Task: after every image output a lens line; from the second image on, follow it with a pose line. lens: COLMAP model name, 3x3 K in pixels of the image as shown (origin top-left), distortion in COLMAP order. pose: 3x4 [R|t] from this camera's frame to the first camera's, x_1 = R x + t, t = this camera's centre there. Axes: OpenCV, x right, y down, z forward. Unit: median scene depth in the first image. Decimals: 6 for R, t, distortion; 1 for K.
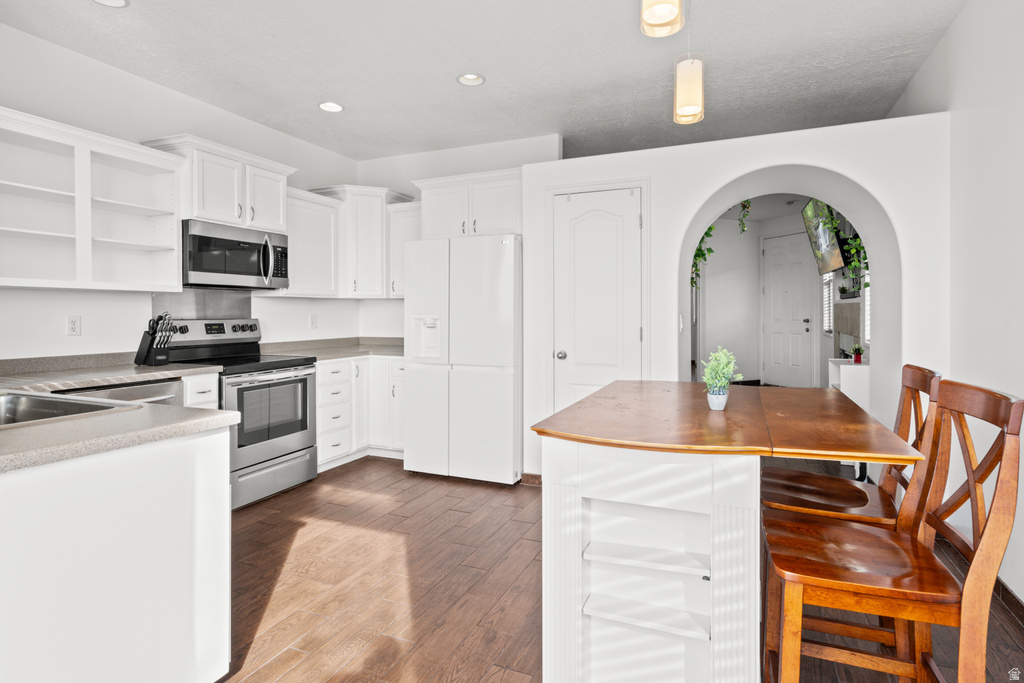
lens RADIAL K [[536.9, 0, 508.9], [0, 536.9, 314.9], [0, 0, 1]] dist [0.021082, 0.001050]
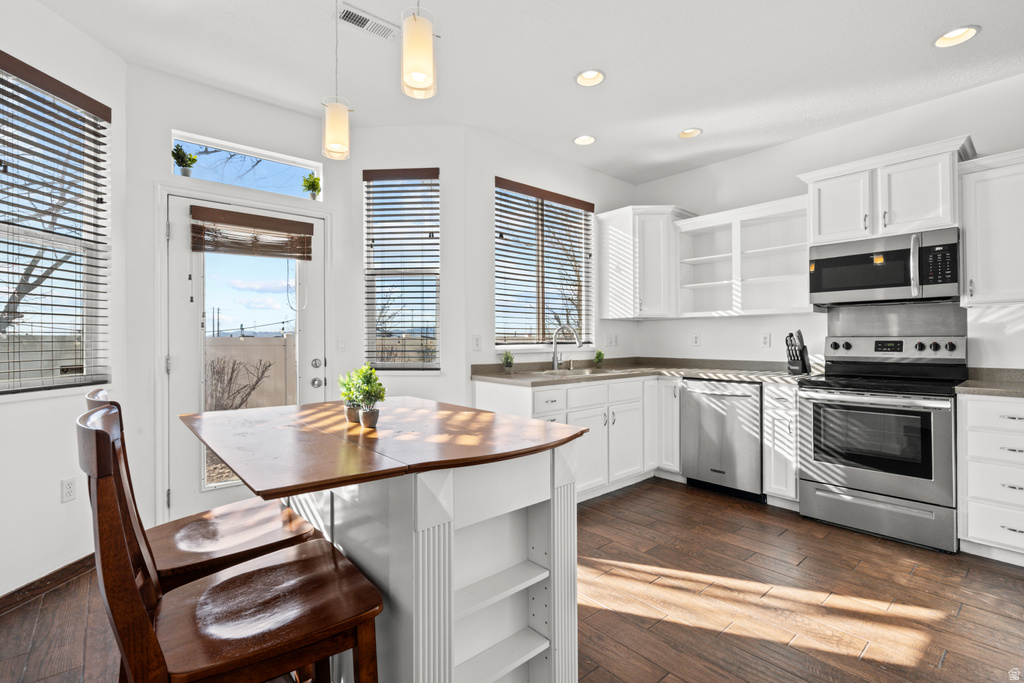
lens RADIAL K [[471.6, 0, 514.0], [0, 471.6, 336.8], [0, 0, 1]] dist [-0.002030, 0.001117]
pose [[-0.420831, 0.000830, -0.907139, 0.486441], [0.003827, 0.999992, -0.000861, 0.006612], [0.907131, -0.003834, -0.420831, 0.744267]]
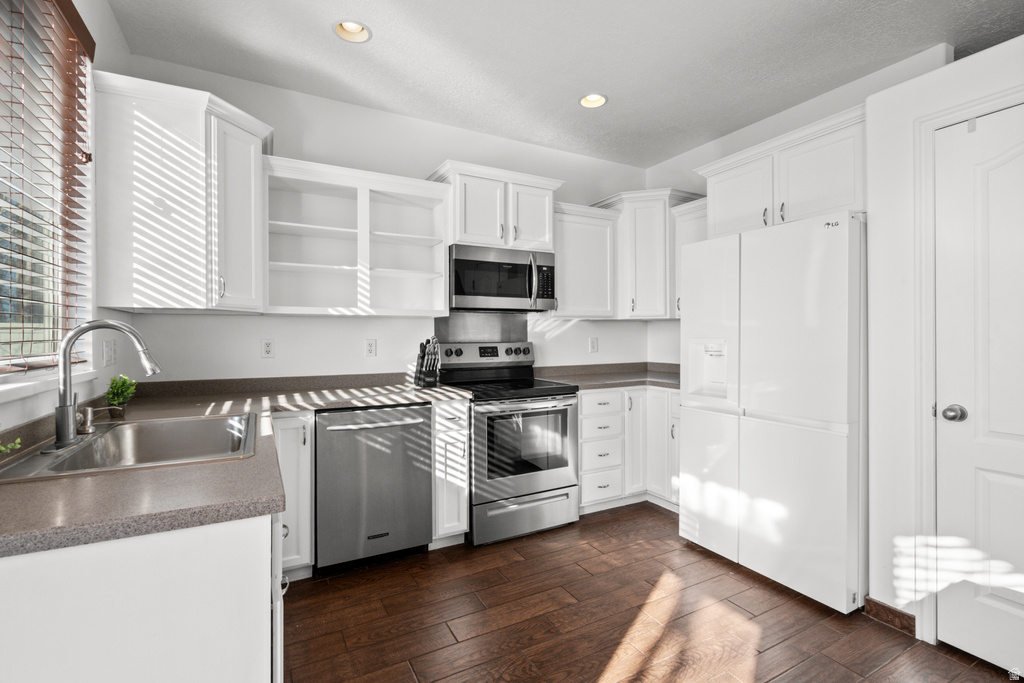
lens RADIAL K [[471.6, 0, 510.4], [0, 471.6, 334.2], [0, 0, 1]] dist [-0.002030, 0.001117]
pose [[0.795363, -0.001666, -0.606130, 0.027144], [-0.000432, 0.999994, -0.003315, -0.004722], [0.606133, 0.002898, 0.795358, 0.315681]]
